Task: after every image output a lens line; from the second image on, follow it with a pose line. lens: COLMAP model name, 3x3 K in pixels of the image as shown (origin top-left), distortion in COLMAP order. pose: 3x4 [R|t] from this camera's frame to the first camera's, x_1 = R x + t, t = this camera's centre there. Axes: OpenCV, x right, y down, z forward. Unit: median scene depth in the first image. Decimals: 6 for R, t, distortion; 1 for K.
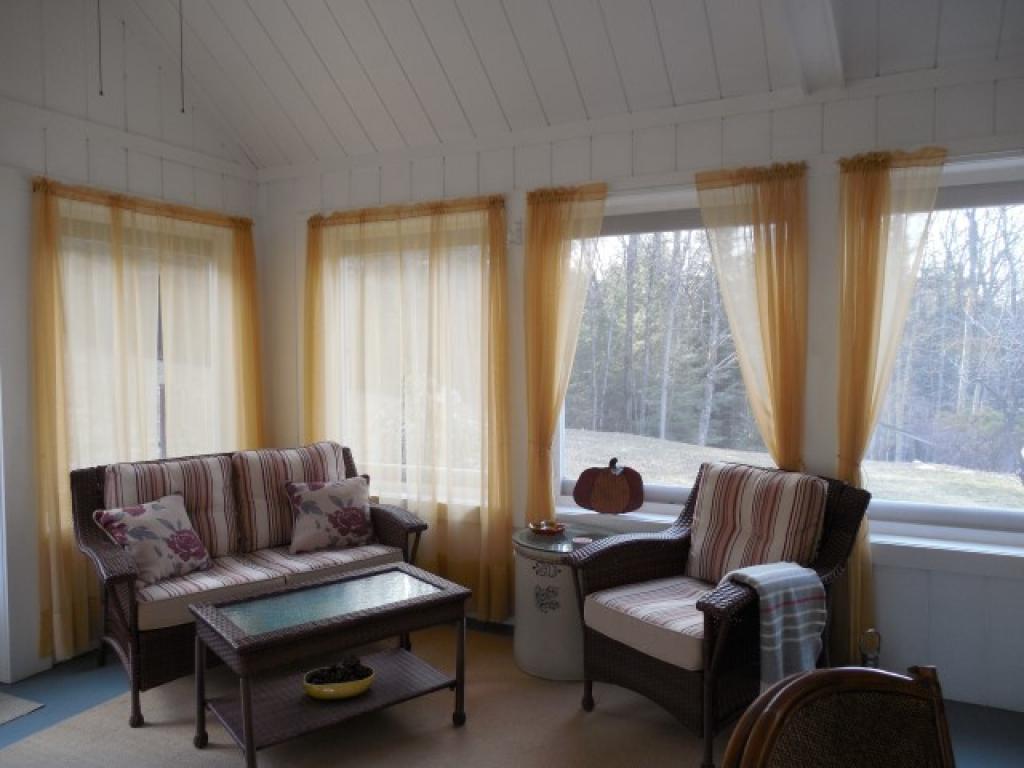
lens RADIAL K [[772.4, 0, 515.2], [0, 772.4, 382.1], [0, 0, 1]] dist [-0.004440, -0.001295]
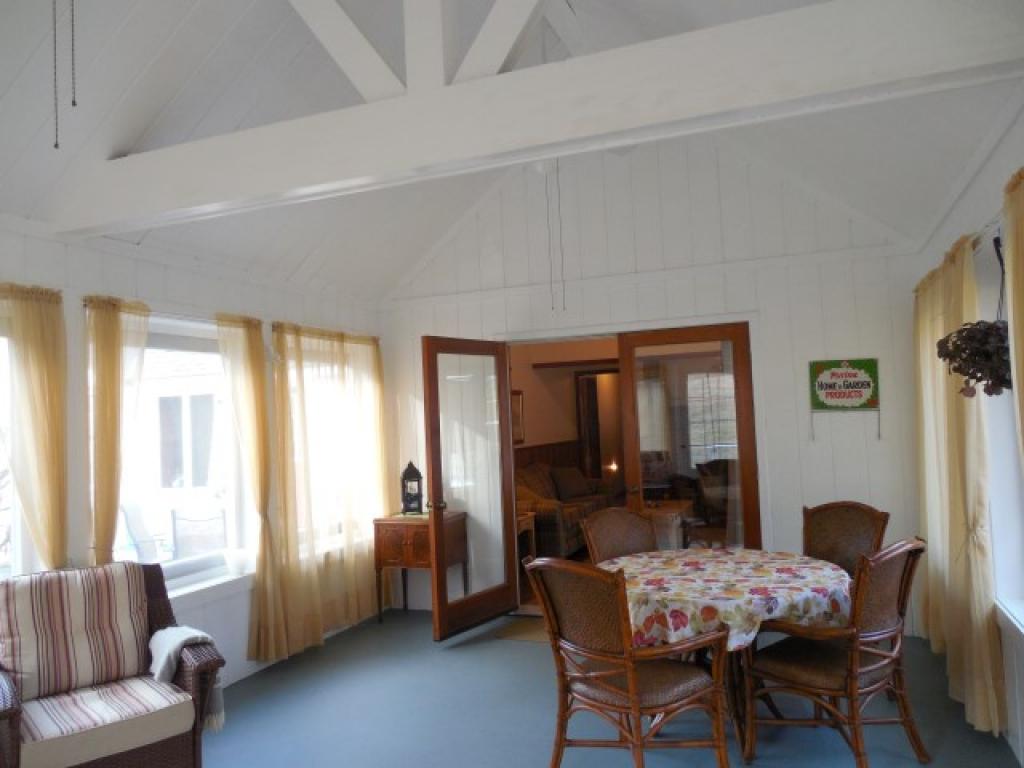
lens RADIAL K [[772.4, 0, 515.2], [0, 772.4, 382.1], [0, 0, 1]] dist [-0.004440, -0.001295]
pose [[0.030490, 0.078368, 0.996458, -1.074036], [0.092747, 0.992399, -0.080886, 0.003395], [-0.995223, 0.094885, 0.022990, 0.468416]]
